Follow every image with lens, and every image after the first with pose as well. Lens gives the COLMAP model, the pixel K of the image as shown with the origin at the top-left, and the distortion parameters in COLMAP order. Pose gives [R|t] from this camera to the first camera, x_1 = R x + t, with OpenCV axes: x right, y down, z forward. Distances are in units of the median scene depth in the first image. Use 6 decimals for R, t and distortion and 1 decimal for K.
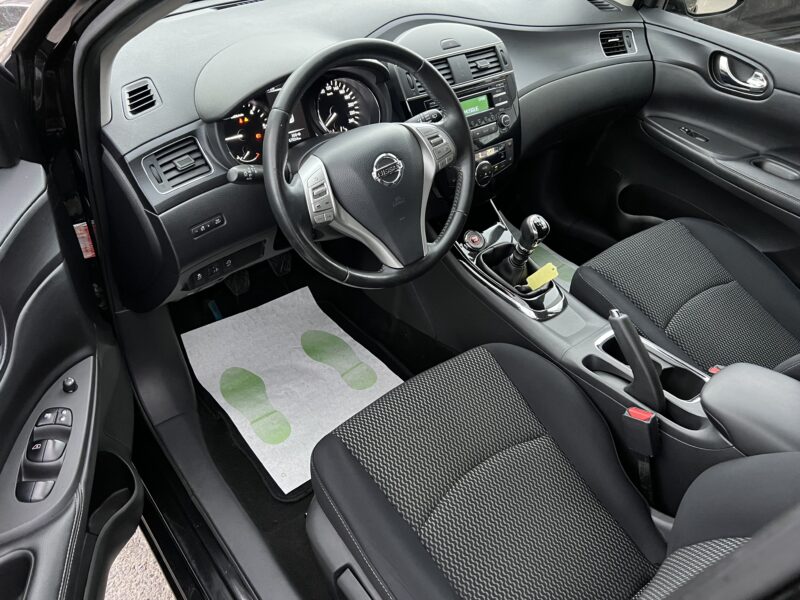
lens RADIAL K [[607.7, 0, 397.9], [0, 607.7, 304.6], [0, 0, 1]] dist [0.042650, -0.048027]
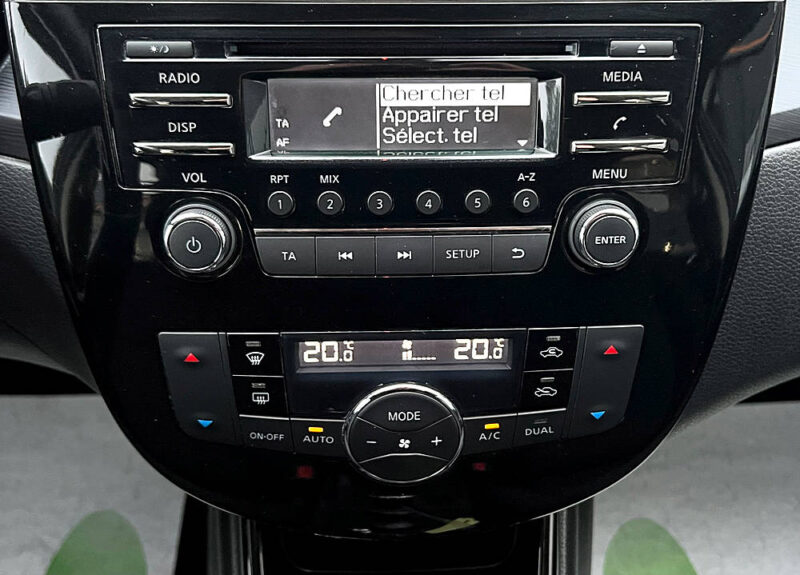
lens RADIAL K [[886.0, 0, 405.4], [0, 886.0, 259.8], [0, 0, 1]] dist [0.058115, 0.000000]
pose [[0.795824, 0.384128, -0.468092, 0.269148], [-0.369986, 0.920414, 0.126285, -0.319654], [0.479349, 0.072686, 0.874609, 0.763601]]
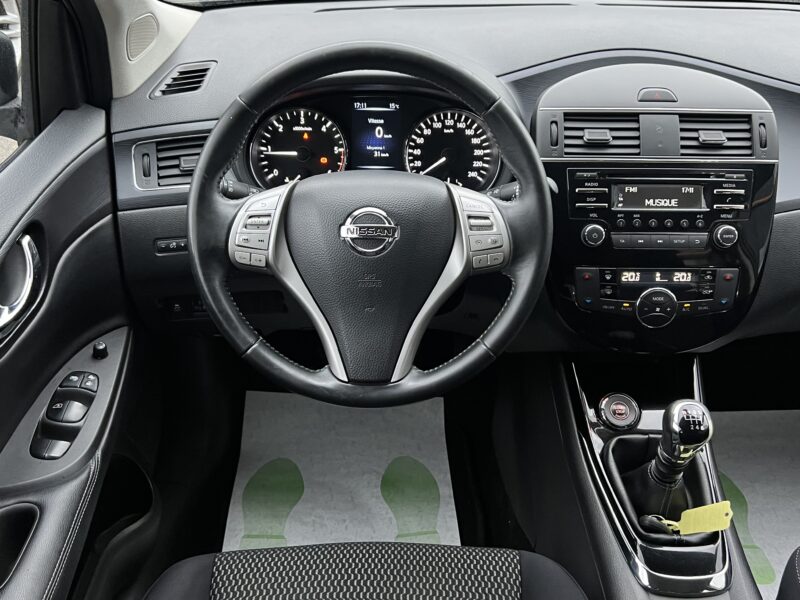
lens RADIAL K [[812.3, 0, 401.0], [0, 812.3, 293.8], [0, 0, 1]] dist [0.043733, 0.000000]
pose [[0.794160, 0.289270, -0.534446, 0.377352], [-0.378089, 0.923700, -0.061866, -0.089174], [0.475772, 0.251200, 0.842935, 0.222929]]
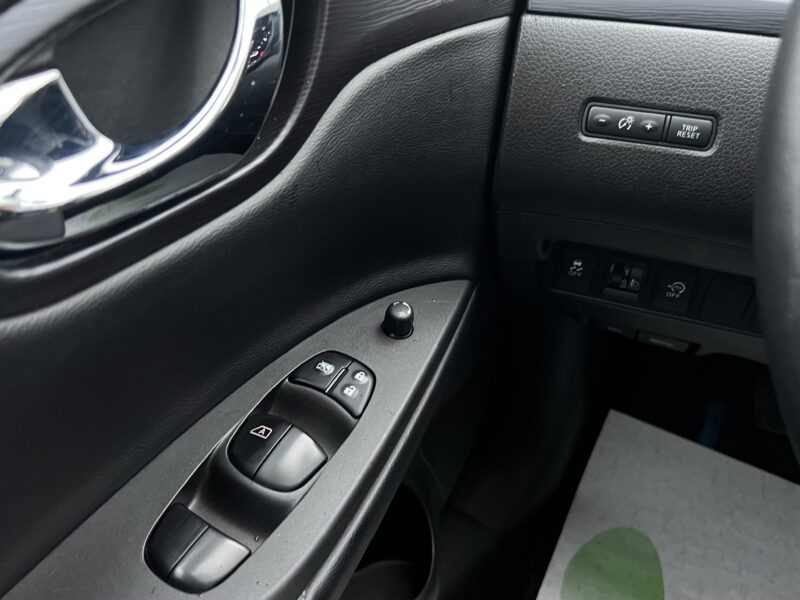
lens RADIAL K [[693.6, 0, 402.0], [0, 693.6, 307.3], [0, 0, 1]] dist [0.031343, -0.029584]
pose [[0.394866, 0.525013, -0.753951, -0.037622], [-0.596968, 0.770410, 0.223825, -0.049869], [0.698363, 0.361703, 0.617625, 0.579350]]
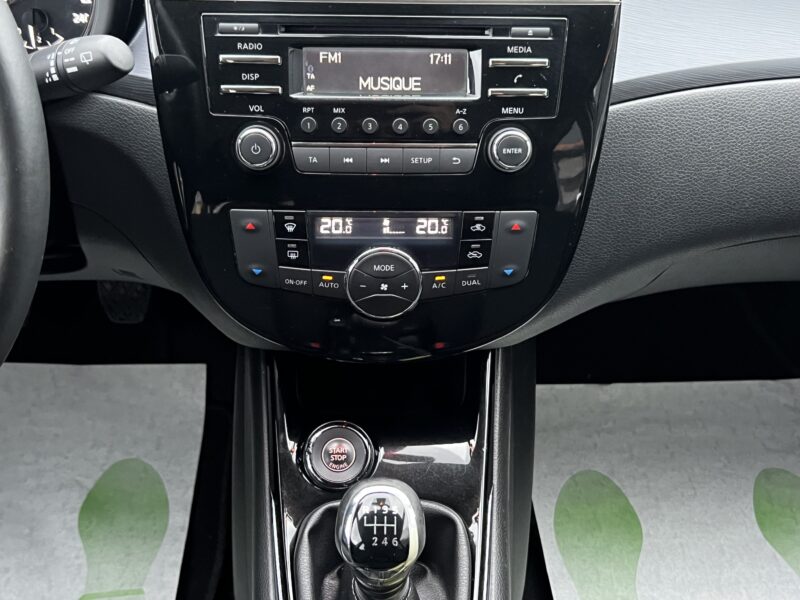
lens RADIAL K [[982.6, 0, 392.7], [0, 982.6, 301.8], [0, 0, 1]] dist [0.093717, 0.000000]
pose [[0.789407, 0.373095, -0.487480, 0.414593], [-0.380272, 0.920603, 0.088789, -0.263791], [0.481902, 0.115284, 0.868608, 0.579477]]
